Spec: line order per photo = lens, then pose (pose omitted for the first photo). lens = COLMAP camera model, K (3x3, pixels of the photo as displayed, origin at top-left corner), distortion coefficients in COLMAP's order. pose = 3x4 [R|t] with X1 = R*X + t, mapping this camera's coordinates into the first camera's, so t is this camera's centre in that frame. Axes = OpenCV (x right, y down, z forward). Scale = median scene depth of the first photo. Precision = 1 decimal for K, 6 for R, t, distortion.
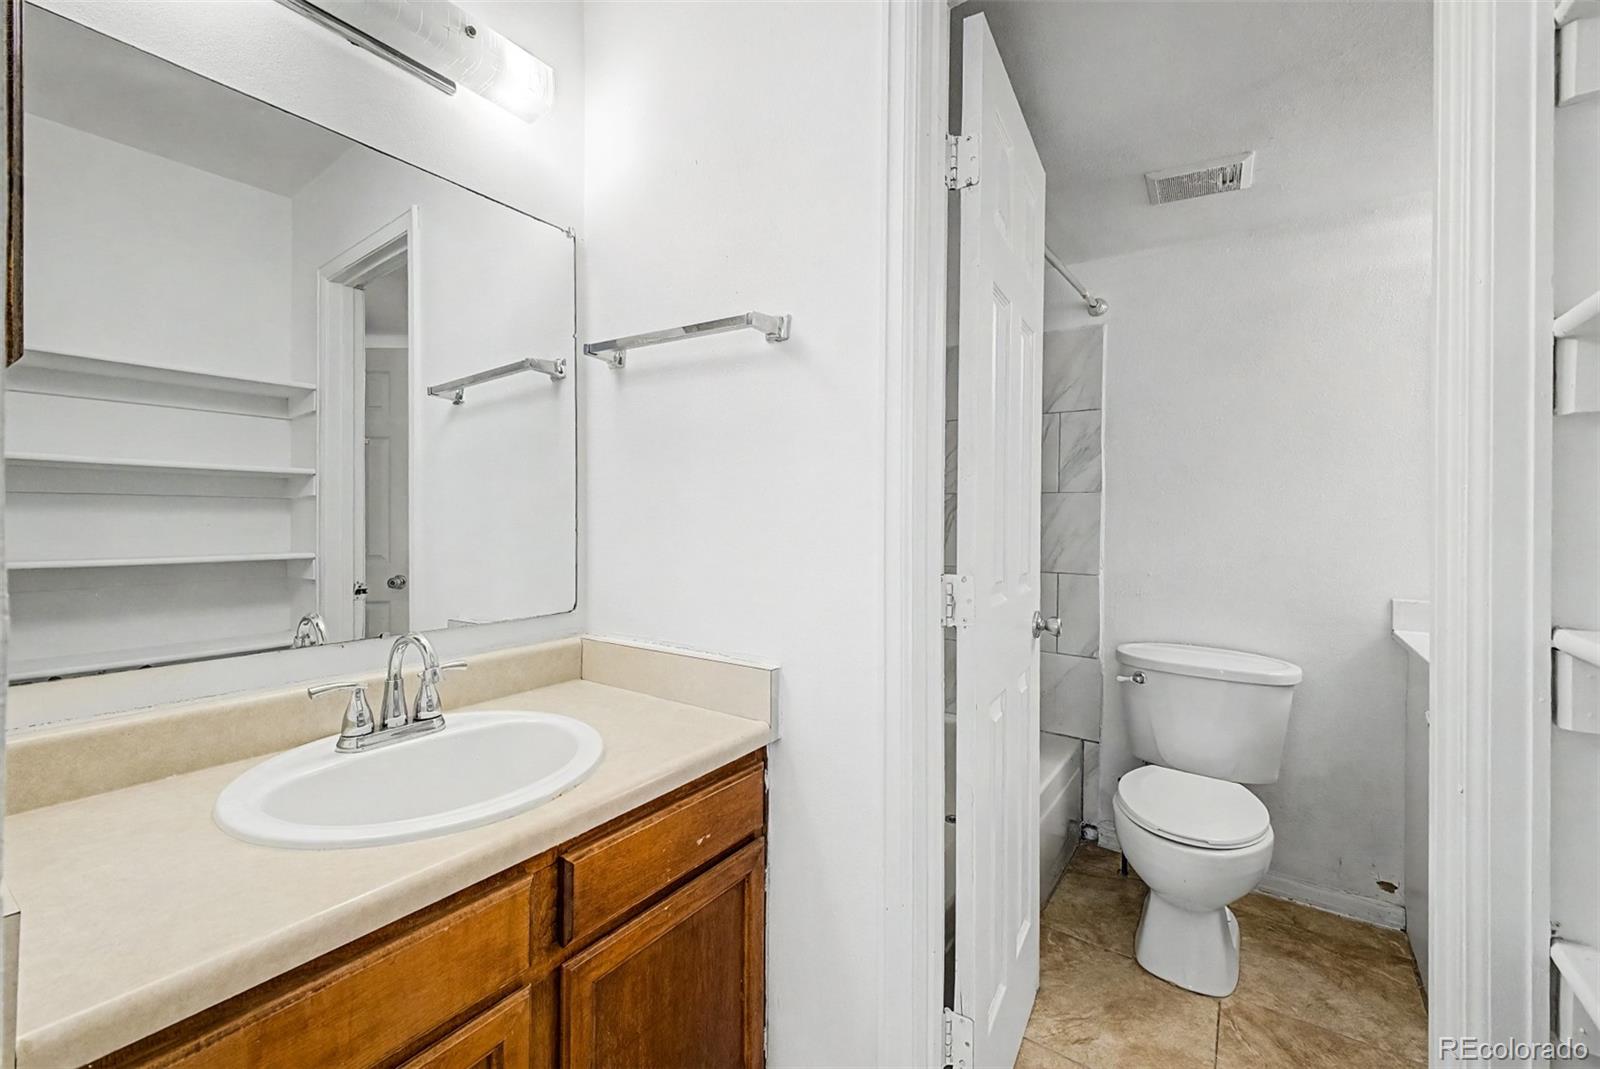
lens RADIAL K [[655.3, 0, 796.8], [0, 655.3, 529.6], [0, 0, 1]] dist [0.017805, -0.002277]
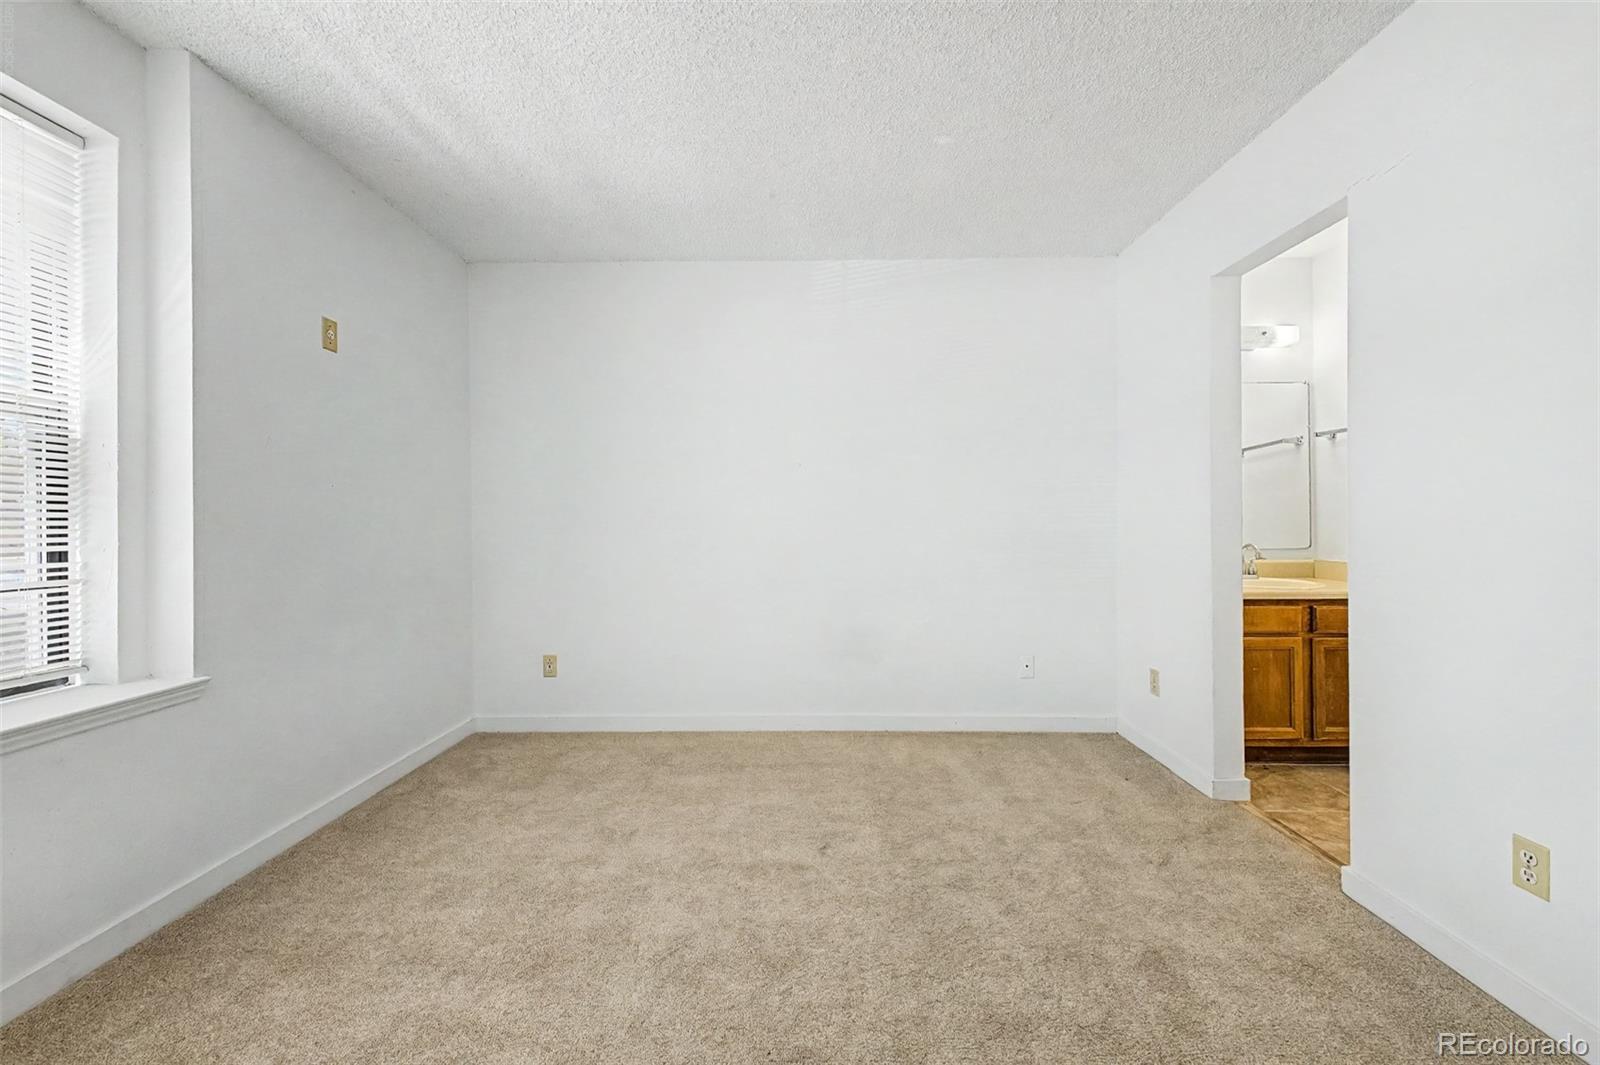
lens RADIAL K [[655.3, 0, 787.6], [0, 655.3, 522.8], [0, 0, 1]] dist [0.017805, -0.002277]
pose [[0.566094, -0.014886, -0.824206, 0.912005], [0.003161, 0.999869, -0.015888, 0.118004], [0.824335, 0.006389, 0.566067, -3.089852]]
